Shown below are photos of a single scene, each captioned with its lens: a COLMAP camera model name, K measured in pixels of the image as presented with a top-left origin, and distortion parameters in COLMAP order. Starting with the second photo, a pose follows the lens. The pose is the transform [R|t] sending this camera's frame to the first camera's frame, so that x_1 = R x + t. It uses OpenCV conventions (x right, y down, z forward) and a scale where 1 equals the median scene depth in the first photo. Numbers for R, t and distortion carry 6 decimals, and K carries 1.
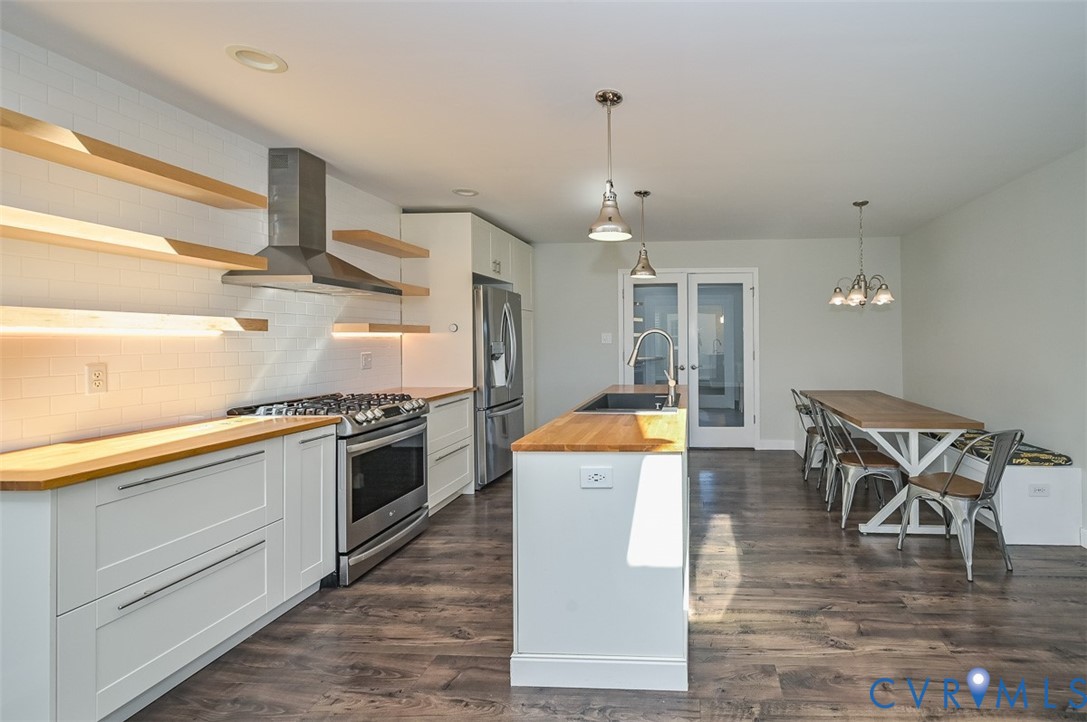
lens RADIAL K [[427.6, 0, 618.0], [0, 427.6, 341.3], [0, 0, 1]] dist [0.001166, 0.000159]
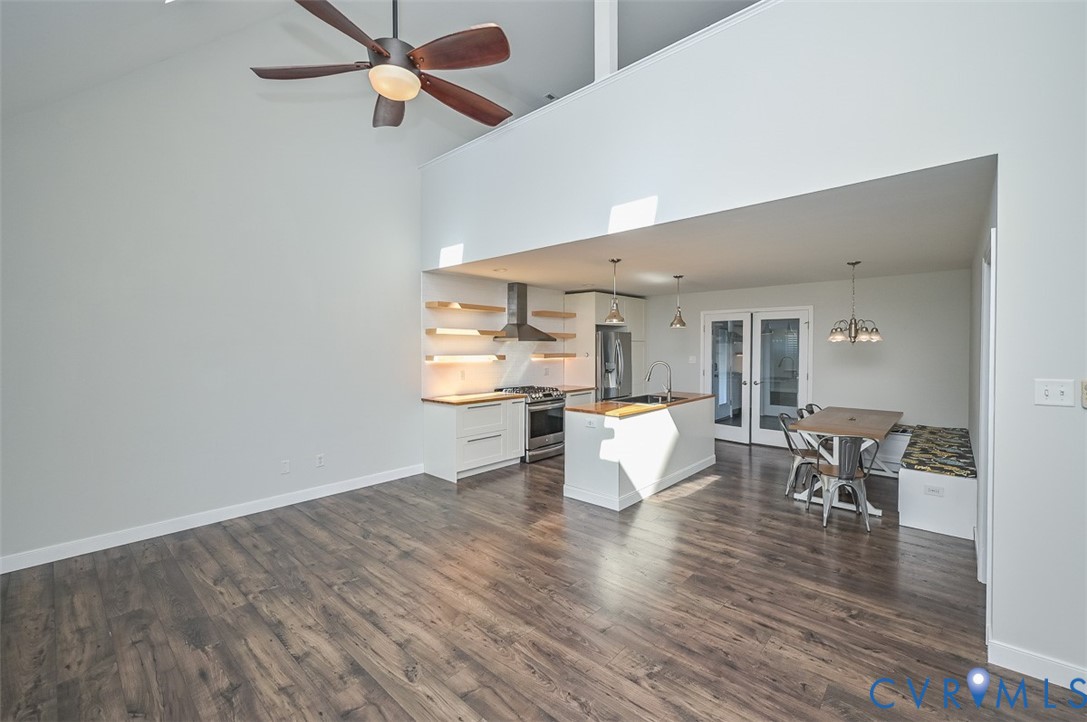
lens RADIAL K [[435.3, 0, 561.0], [0, 435.3, 355.9], [0, 0, 1]] dist [0.000645, 0.000267]
pose [[0.799081, 0.018850, -0.600928, 0.890484], [-0.003431, 0.999635, 0.026795, -0.103221], [0.601214, -0.019349, 0.798854, -0.777152]]
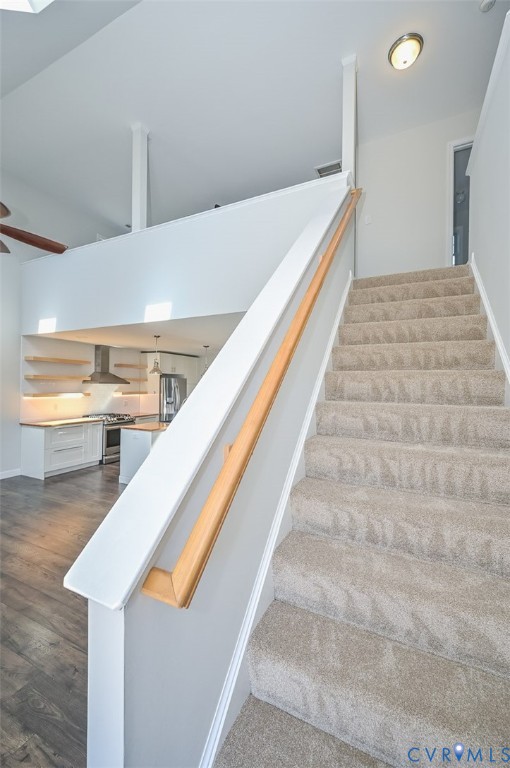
lens RADIAL K [[307.6, 0, 274.2], [0, 307.6, 383.8], [0, 0, 1]] dist [0.000645, 0.000267]
pose [[0.929565, 0.015989, -0.368311, 1.518602], [-0.014989, 0.999872, 0.005576, -0.152567], [0.368353, 0.000337, 0.929686, -0.848422]]
